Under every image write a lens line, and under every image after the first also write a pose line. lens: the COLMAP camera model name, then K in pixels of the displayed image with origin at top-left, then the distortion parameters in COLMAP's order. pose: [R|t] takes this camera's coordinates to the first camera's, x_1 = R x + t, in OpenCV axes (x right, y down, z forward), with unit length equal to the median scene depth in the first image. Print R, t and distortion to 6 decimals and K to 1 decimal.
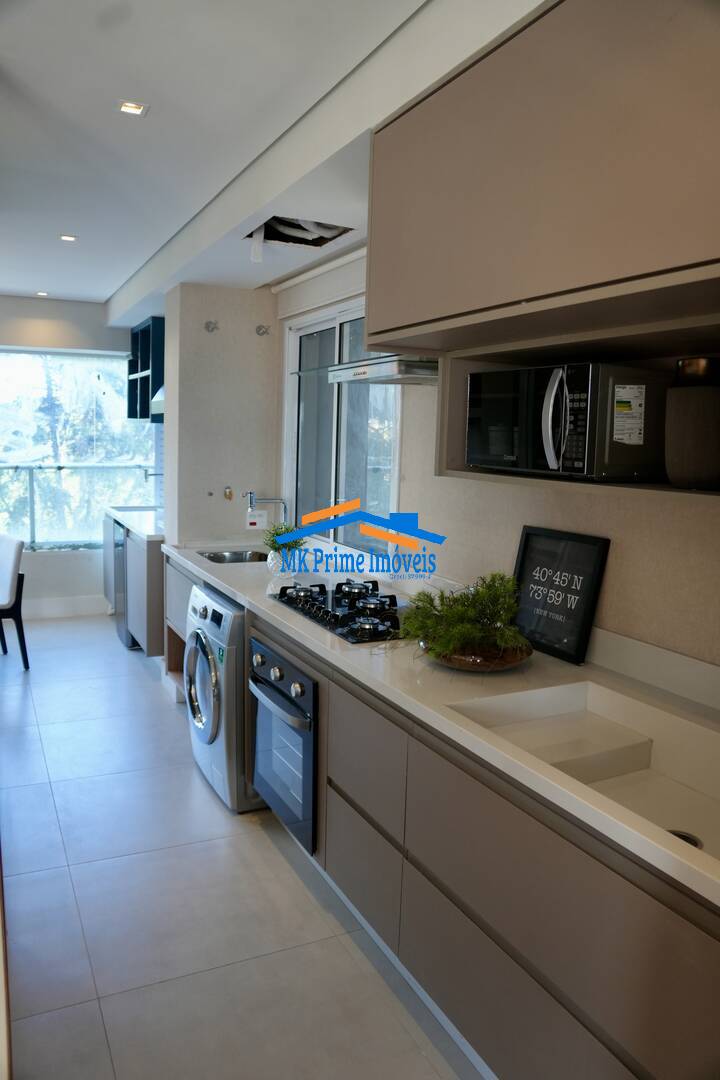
lens RADIAL K [[766.7, 0, 360.0], [0, 766.7, 540.0], [0, 0, 1]] dist [-0.174189, 0.114500]
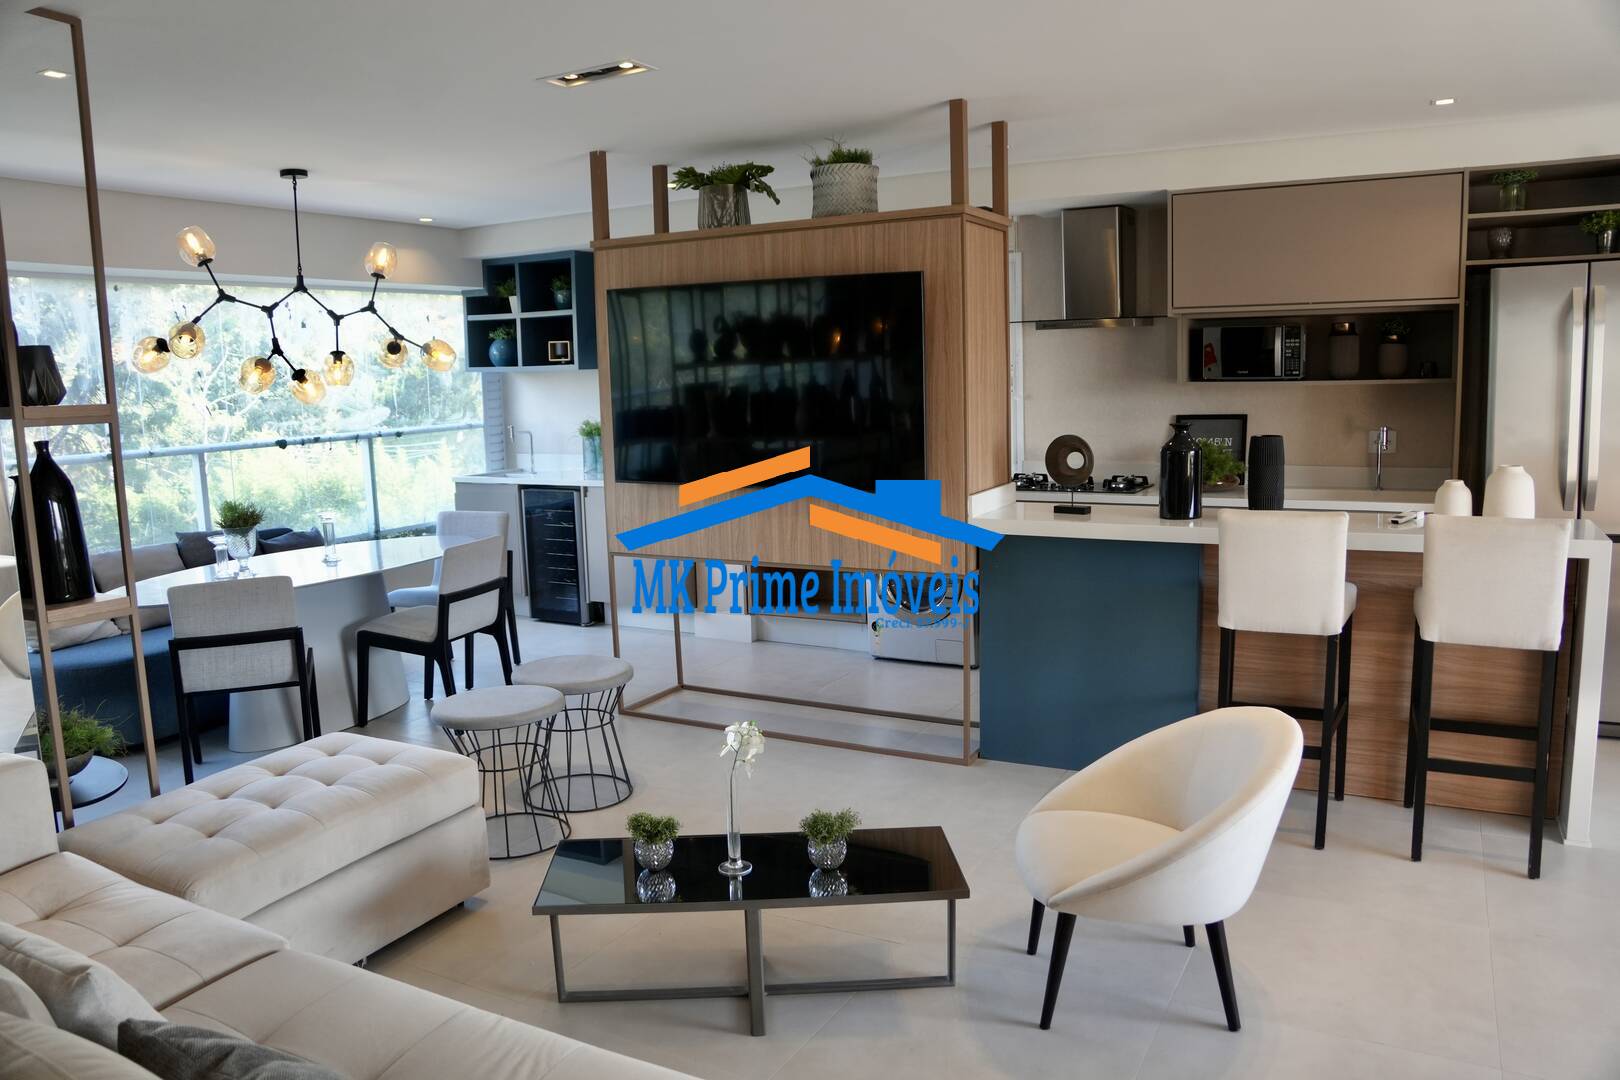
lens RADIAL K [[1150.0, 0, 806.8], [0, 1150.0, 531.5], [0, 0, 1]] dist [-0.174189, 0.114500]
pose [[0.819057, -0.134306, 0.557770, -0.737802], [0.129105, 0.990424, 0.048900, 0.003945], [-0.558997, 0.031959, 0.828554, -0.233011]]
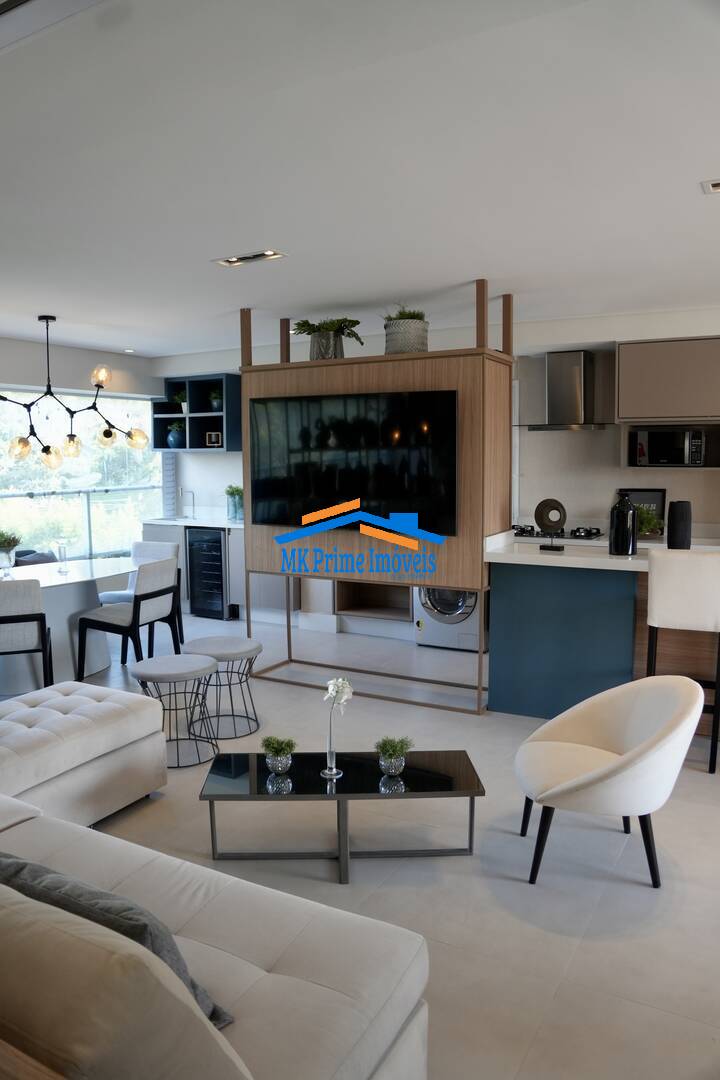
lens RADIAL K [[766.7, 0, 360.0], [0, 766.7, 540.0], [0, 0, 1]] dist [-0.174189, 0.114500]
pose [[0.827358, -0.098174, 0.553029, -0.753971], [0.107904, 0.994048, 0.015036, 0.008670], [-0.551213, 0.047234, 0.833026, -0.238568]]
